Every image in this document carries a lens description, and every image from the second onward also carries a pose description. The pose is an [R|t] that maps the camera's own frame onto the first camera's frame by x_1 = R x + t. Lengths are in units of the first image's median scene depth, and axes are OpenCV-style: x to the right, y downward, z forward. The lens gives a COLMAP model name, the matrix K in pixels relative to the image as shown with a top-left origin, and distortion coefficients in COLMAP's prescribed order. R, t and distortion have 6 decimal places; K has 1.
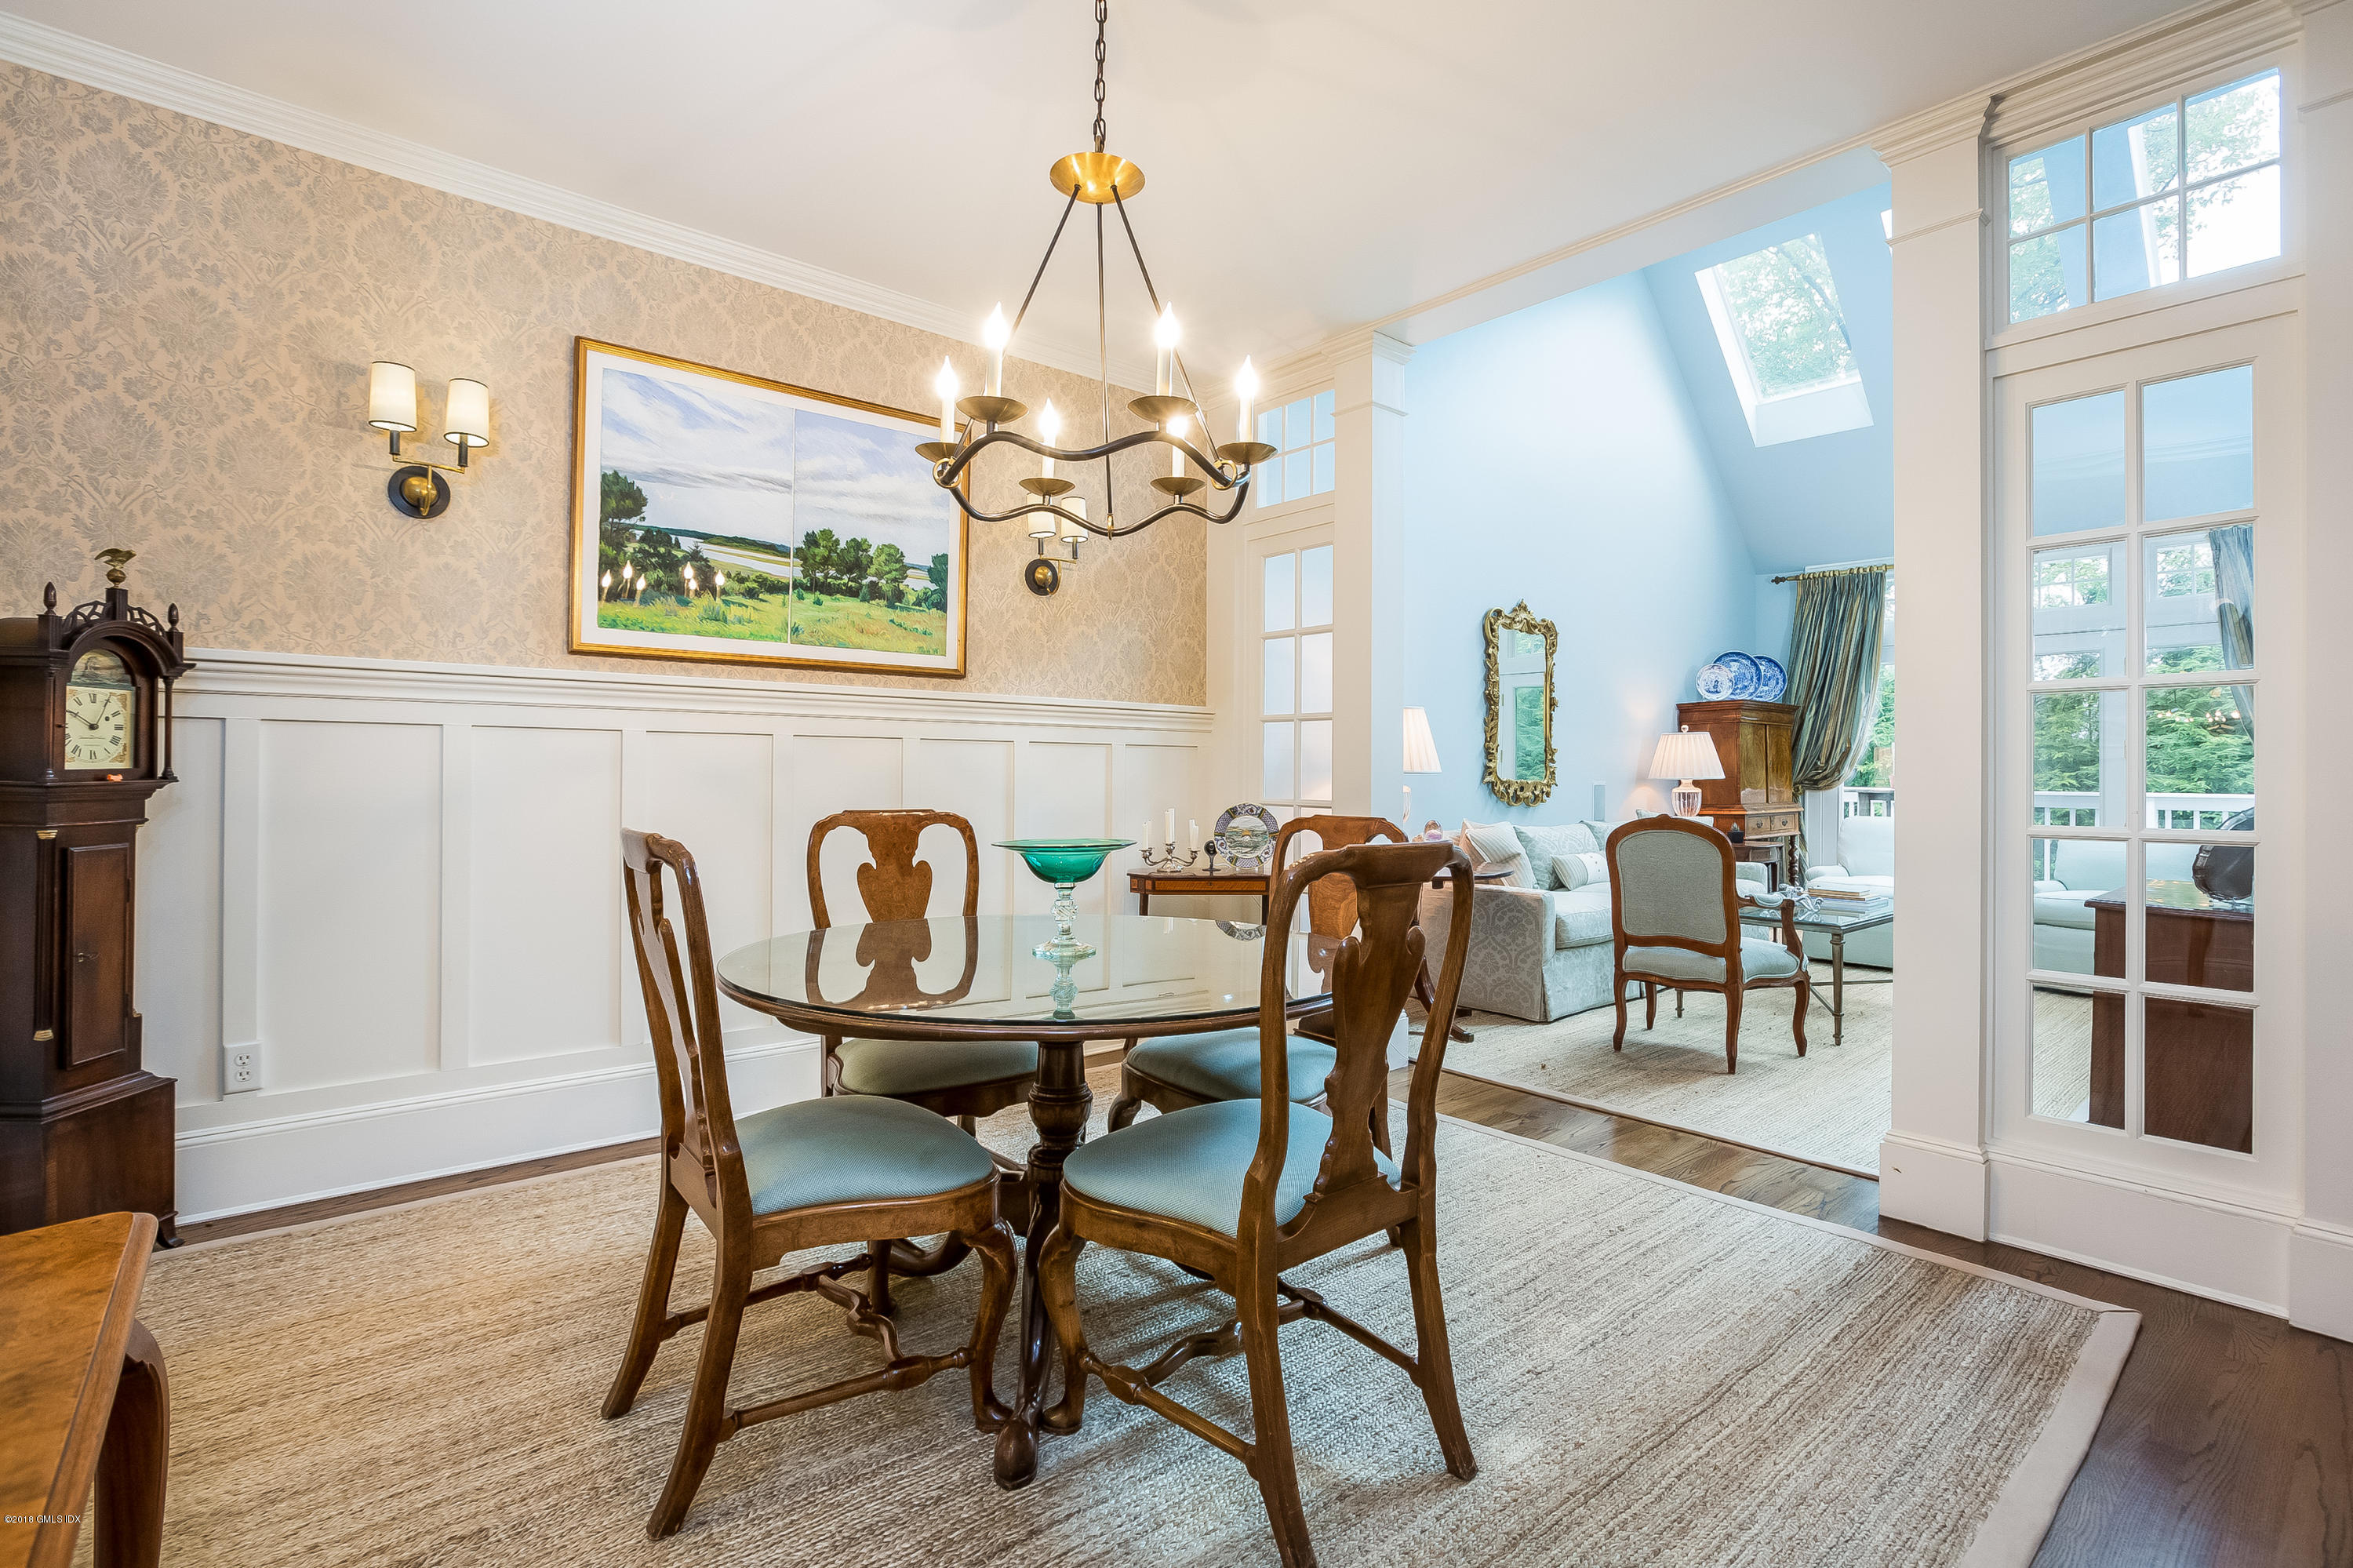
lens RADIAL K [[1065.4, 0, 1171.5], [0, 1065.4, 764.8], [0, 0, 1]] dist [-0.067764, 0.000030]
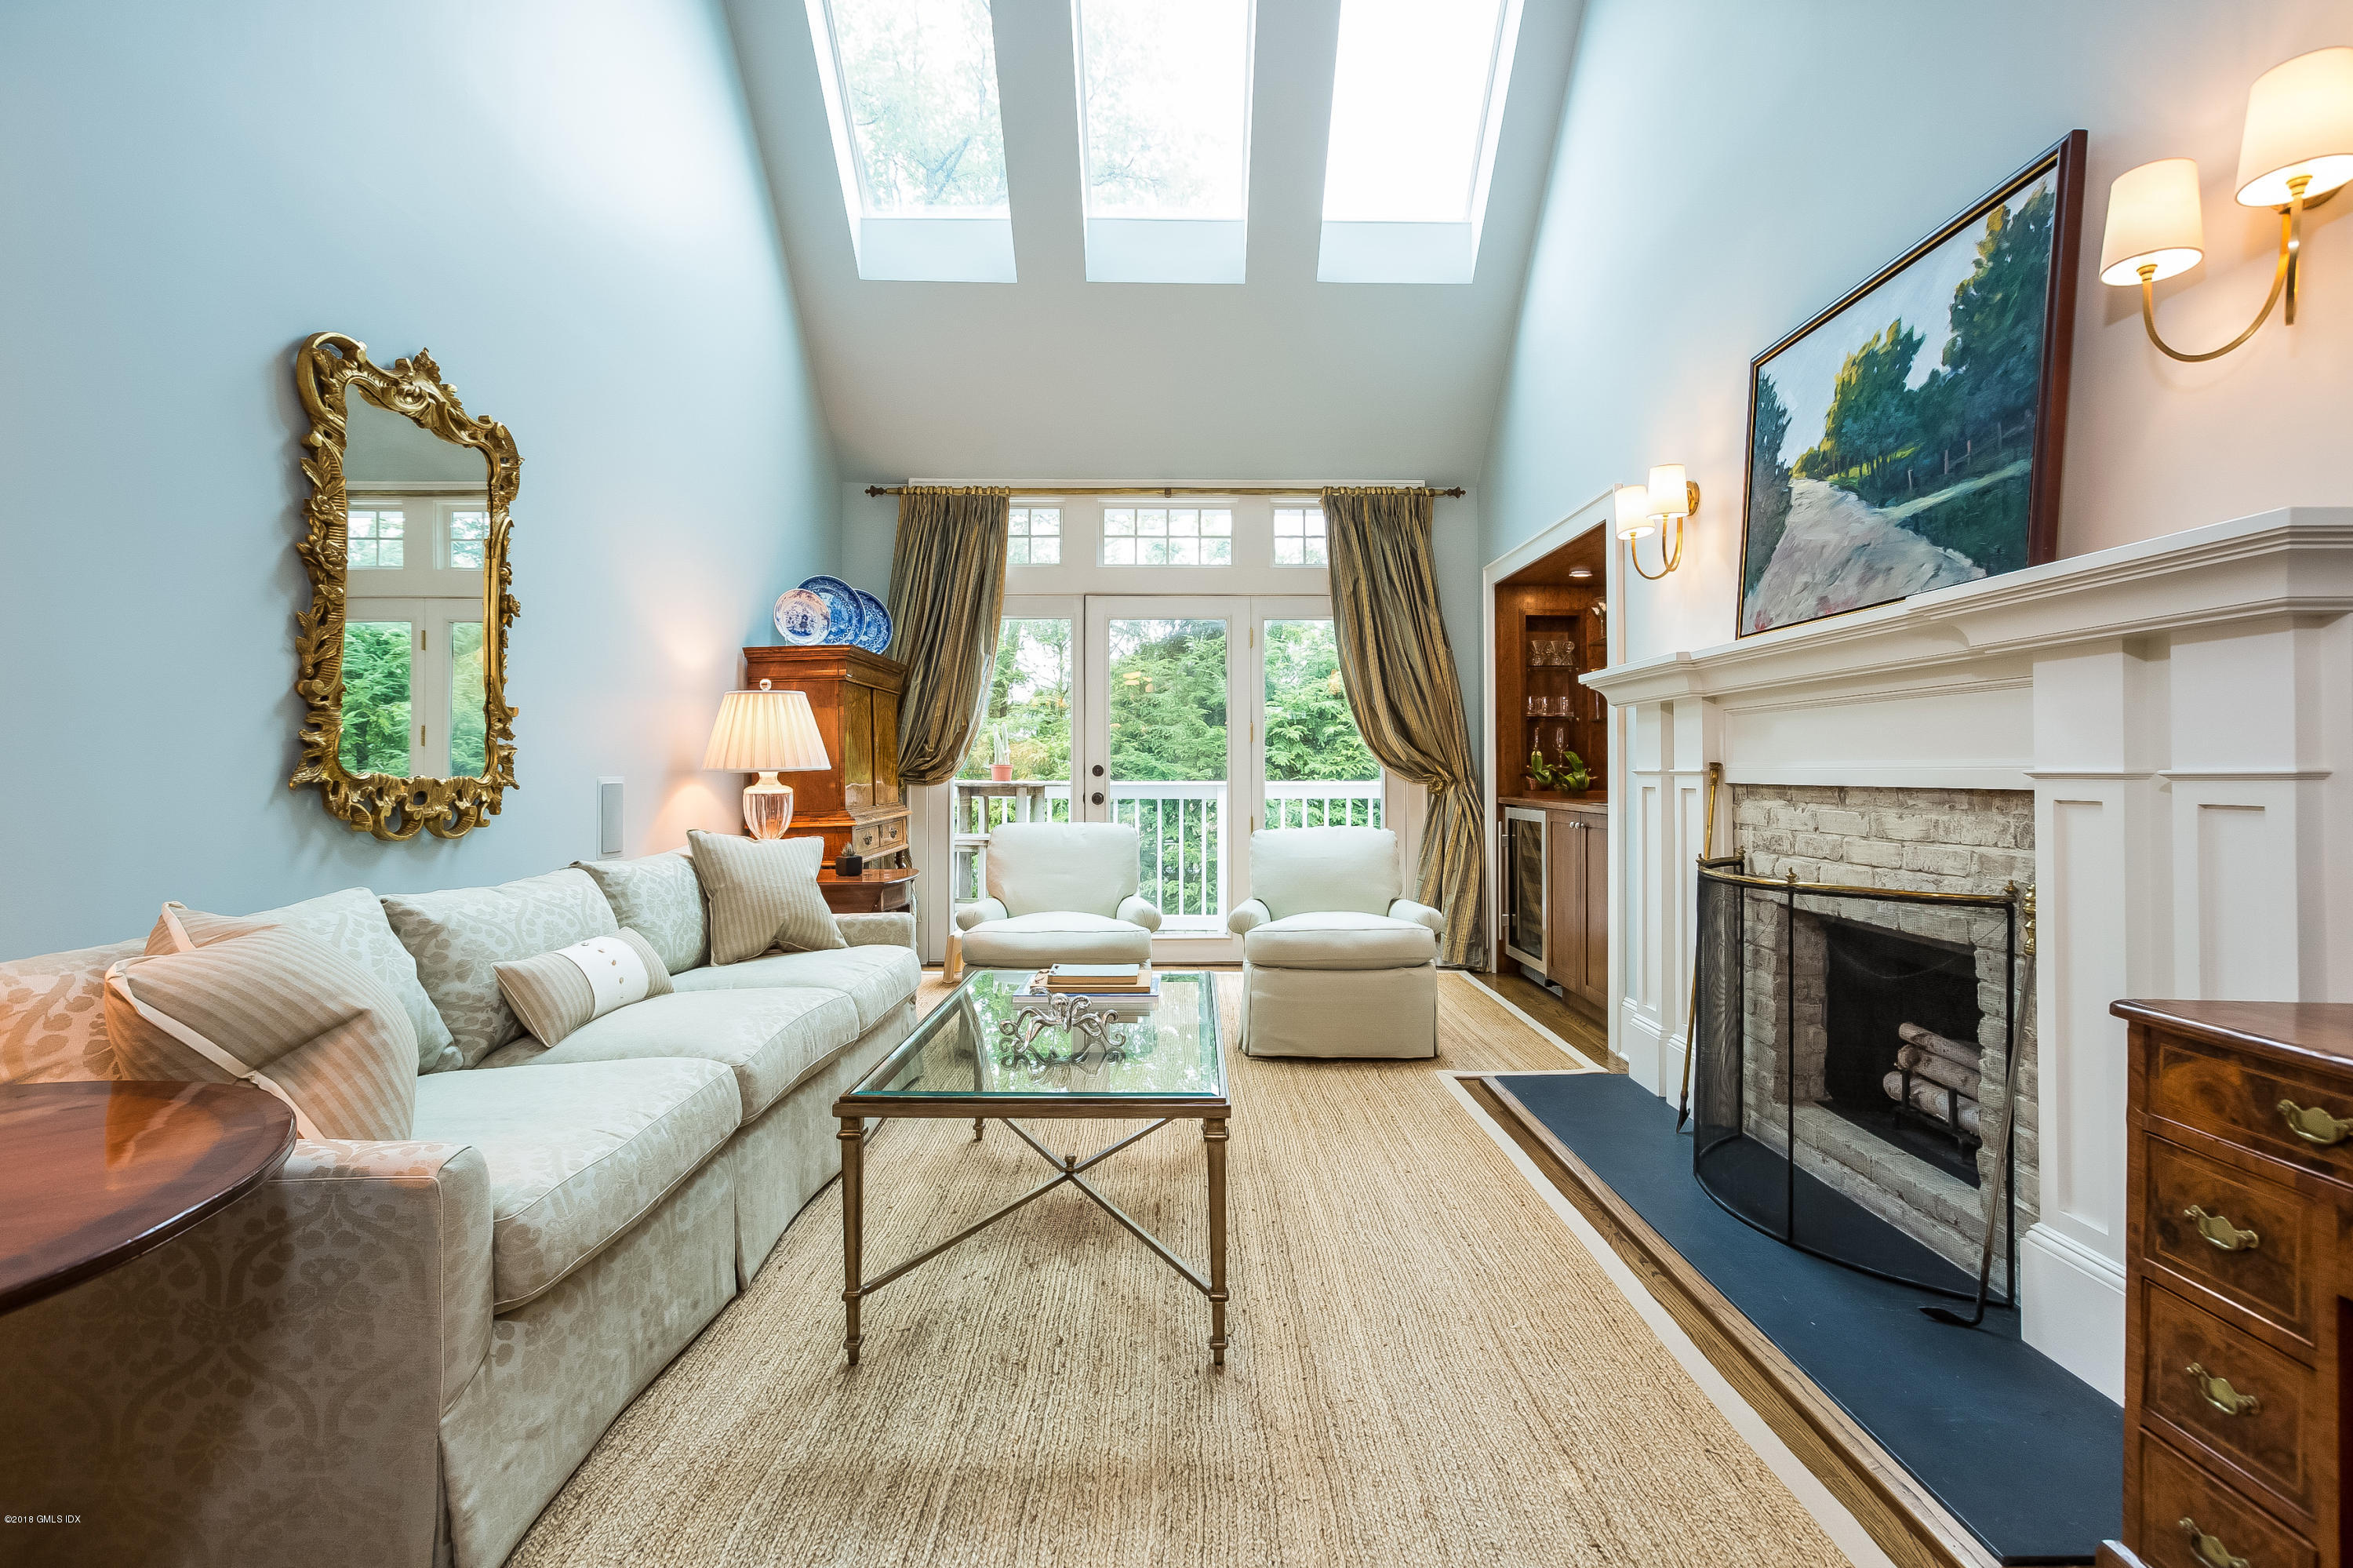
lens RADIAL K [[1101.8, 0, 1177.2], [0, 1101.8, 752.2], [0, 0, 1]] dist [-0.001299, 0.000233]
pose [[0.641602, -0.000929, 0.767037, 0.178690], [0.008083, 0.999952, -0.005551, 0.009057], [-0.766995, 0.009762, 0.641578, 0.463394]]
